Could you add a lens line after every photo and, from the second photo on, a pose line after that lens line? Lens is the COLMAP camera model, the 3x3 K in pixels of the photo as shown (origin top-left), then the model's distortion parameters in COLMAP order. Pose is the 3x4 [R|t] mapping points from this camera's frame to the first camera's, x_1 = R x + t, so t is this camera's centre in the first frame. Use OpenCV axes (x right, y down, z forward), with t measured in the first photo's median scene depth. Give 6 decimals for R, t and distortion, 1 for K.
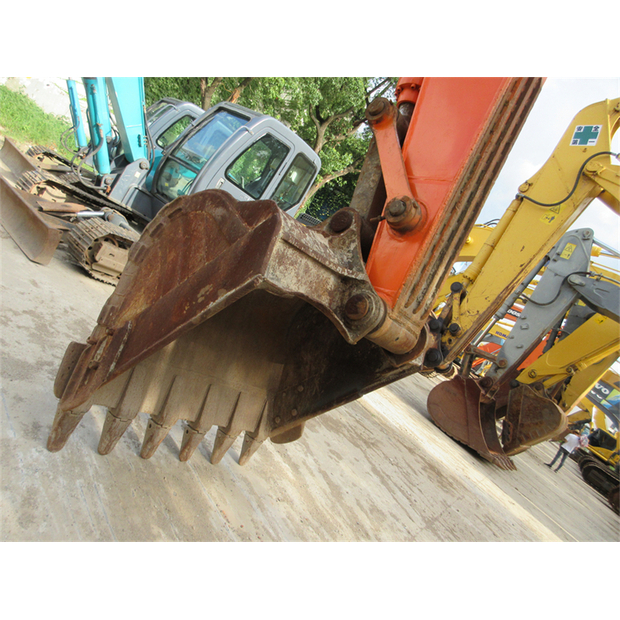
lens RADIAL K [[452.4, 0, 310.6], [0, 452.4, 304.8], [0, 0, 1]] dist [-0.011950, 0.008682]
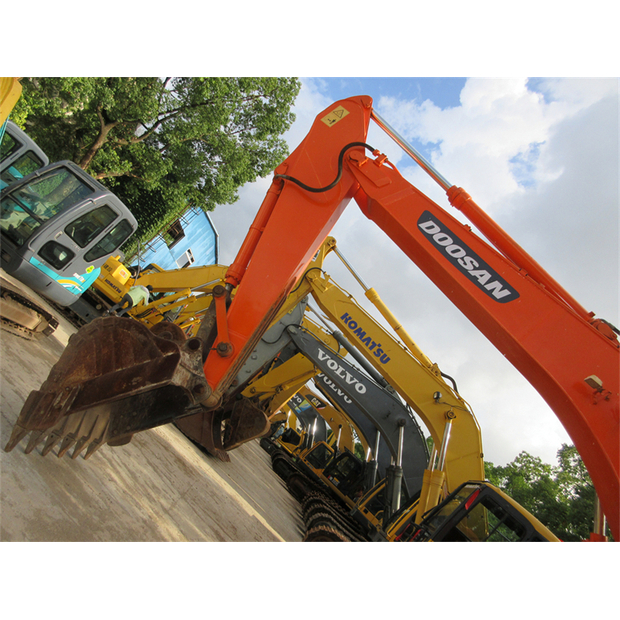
lens RADIAL K [[452.4, 0, 310.6], [0, 452.4, 304.8], [0, 0, 1]] dist [-0.011950, 0.008682]
pose [[0.828573, 0.165141, 0.534972, -0.153490], [-0.171219, 0.984472, -0.038712, -0.089345], [-0.533058, -0.059521, 0.843983, -0.254054]]
